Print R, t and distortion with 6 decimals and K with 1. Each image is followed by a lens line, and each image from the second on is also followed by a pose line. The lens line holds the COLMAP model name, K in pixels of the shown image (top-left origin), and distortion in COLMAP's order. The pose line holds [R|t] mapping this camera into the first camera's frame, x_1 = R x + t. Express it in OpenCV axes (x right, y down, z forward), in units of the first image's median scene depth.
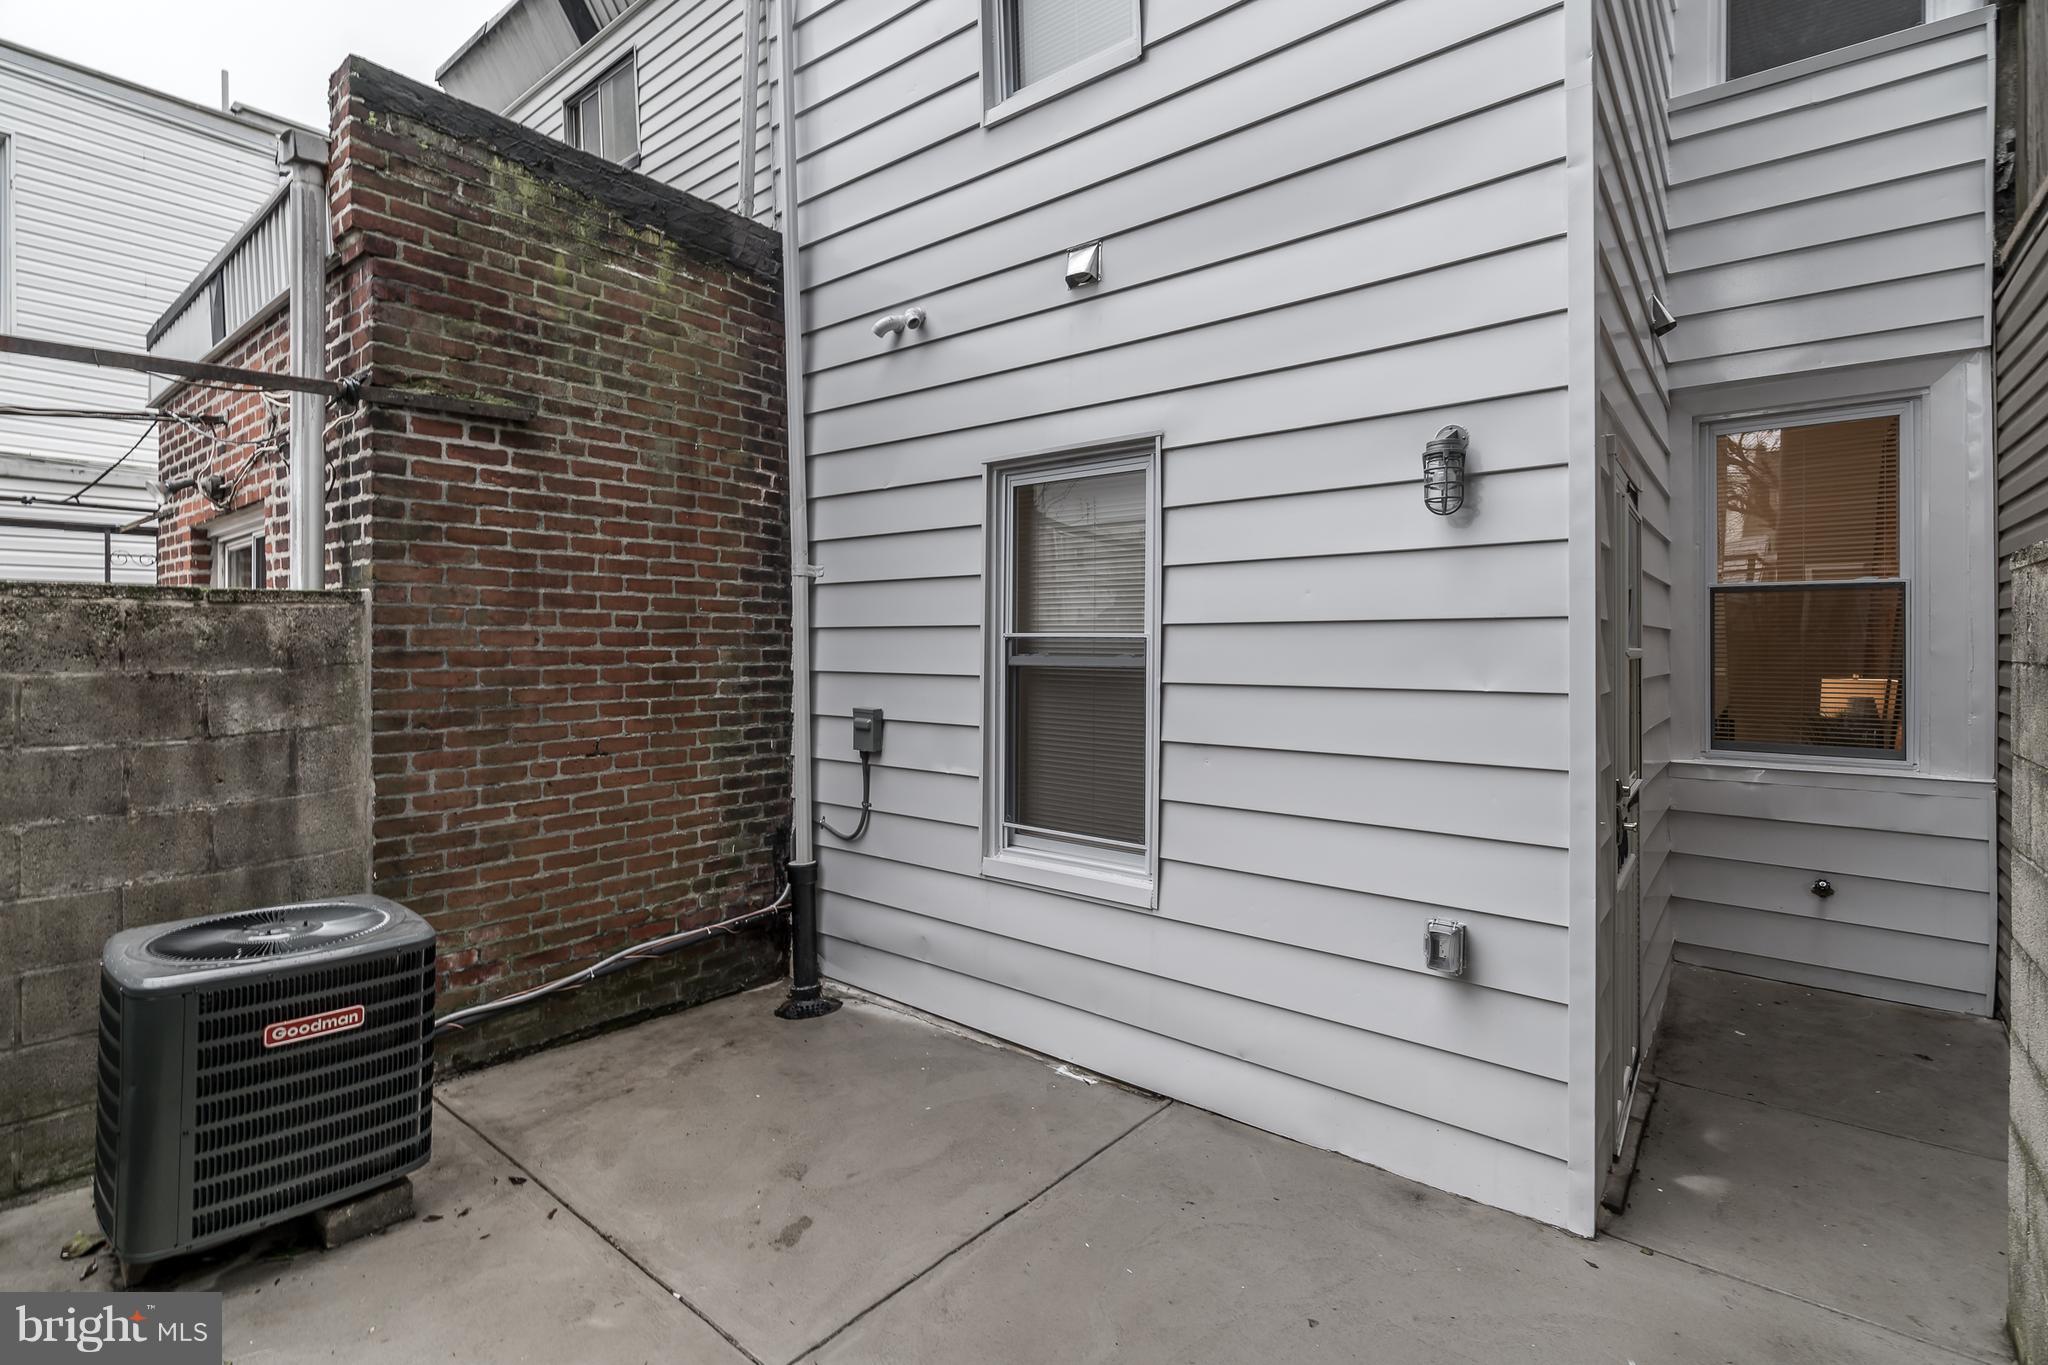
lens RADIAL K [[952.4, 0, 1032.6], [0, 952.4, 644.2], [0, 0, 1]] dist [0.001046, 0.001542]
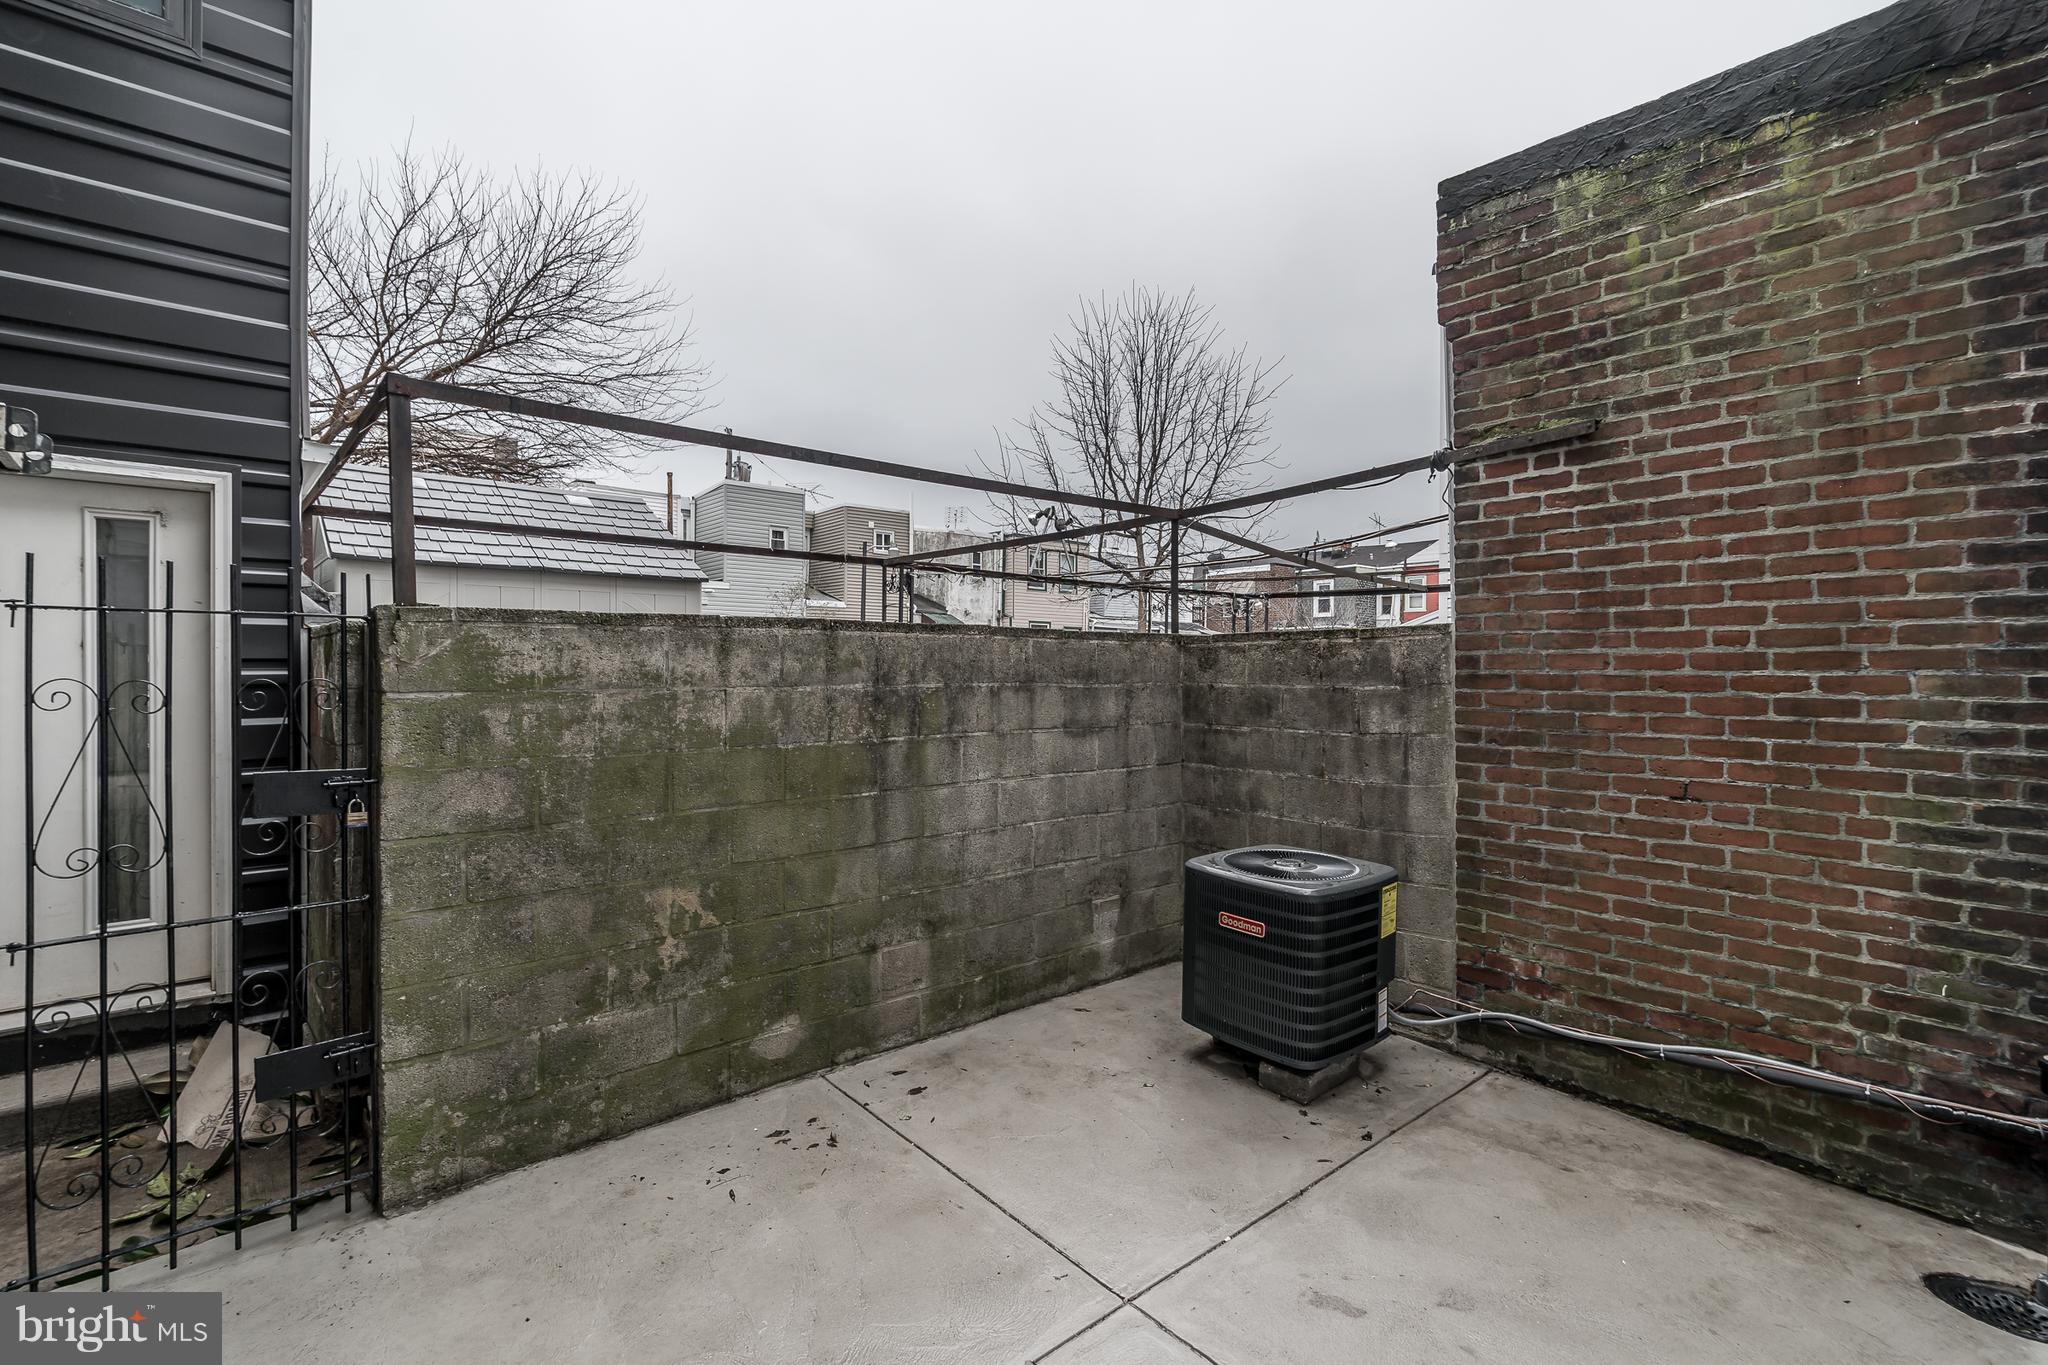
lens RADIAL K [[932.9, 0, 1027.9], [0, 932.9, 672.6], [0, 0, 1]] dist [-0.003695, 0.001359]
pose [[-0.176164, 0.001685, -0.984359, 0.479888], [-0.002215, 0.999995, 0.002108, 0.004094], [0.984358, 0.002552, -0.176160, 0.607035]]
